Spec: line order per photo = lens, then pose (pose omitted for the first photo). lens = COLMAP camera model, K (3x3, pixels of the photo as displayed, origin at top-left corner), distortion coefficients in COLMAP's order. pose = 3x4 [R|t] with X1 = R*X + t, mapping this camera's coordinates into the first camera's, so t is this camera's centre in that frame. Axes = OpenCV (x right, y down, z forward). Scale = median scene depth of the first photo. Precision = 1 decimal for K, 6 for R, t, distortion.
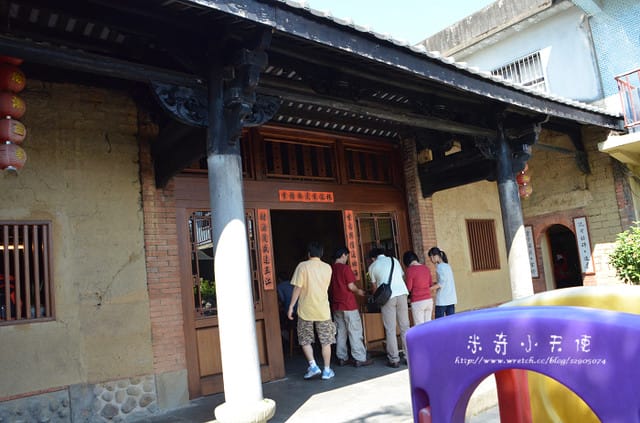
lens RADIAL K [[501.3, 0, 320.7], [0, 501.3, 217.0], [0, 0, 1]] dist [-0.092735, 0.002528]
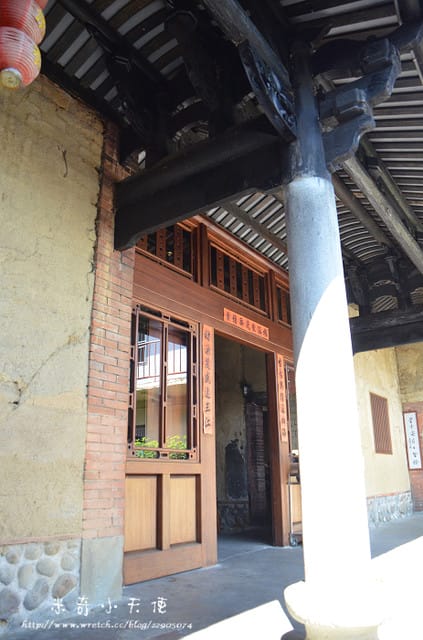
lens RADIAL K [[500.3, 0, 215.3], [0, 500.3, 314.6], [0, 0, 1]] dist [-0.129158, 0.060724]
pose [[0.955119, 0.172135, 0.241076, -0.328468], [-0.118639, 0.967998, -0.221143, 0.151190], [-0.271427, 0.182617, 0.944975, 0.326771]]
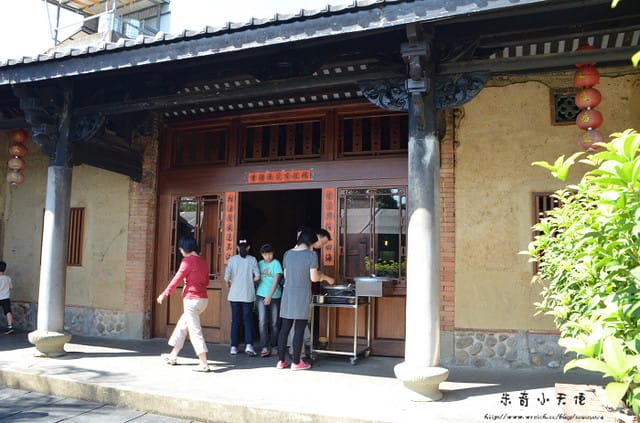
lens RADIAL K [[501.3, 0, 321.5], [0, 501.3, 213.7], [0, 0, 1]] dist [-0.092735, 0.002528]
pose [[0.516851, 0.018203, -0.855882, 1.075520], [0.040226, 0.998153, 0.045521, -0.011815], [0.855130, -0.057956, 0.515164, 0.677209]]
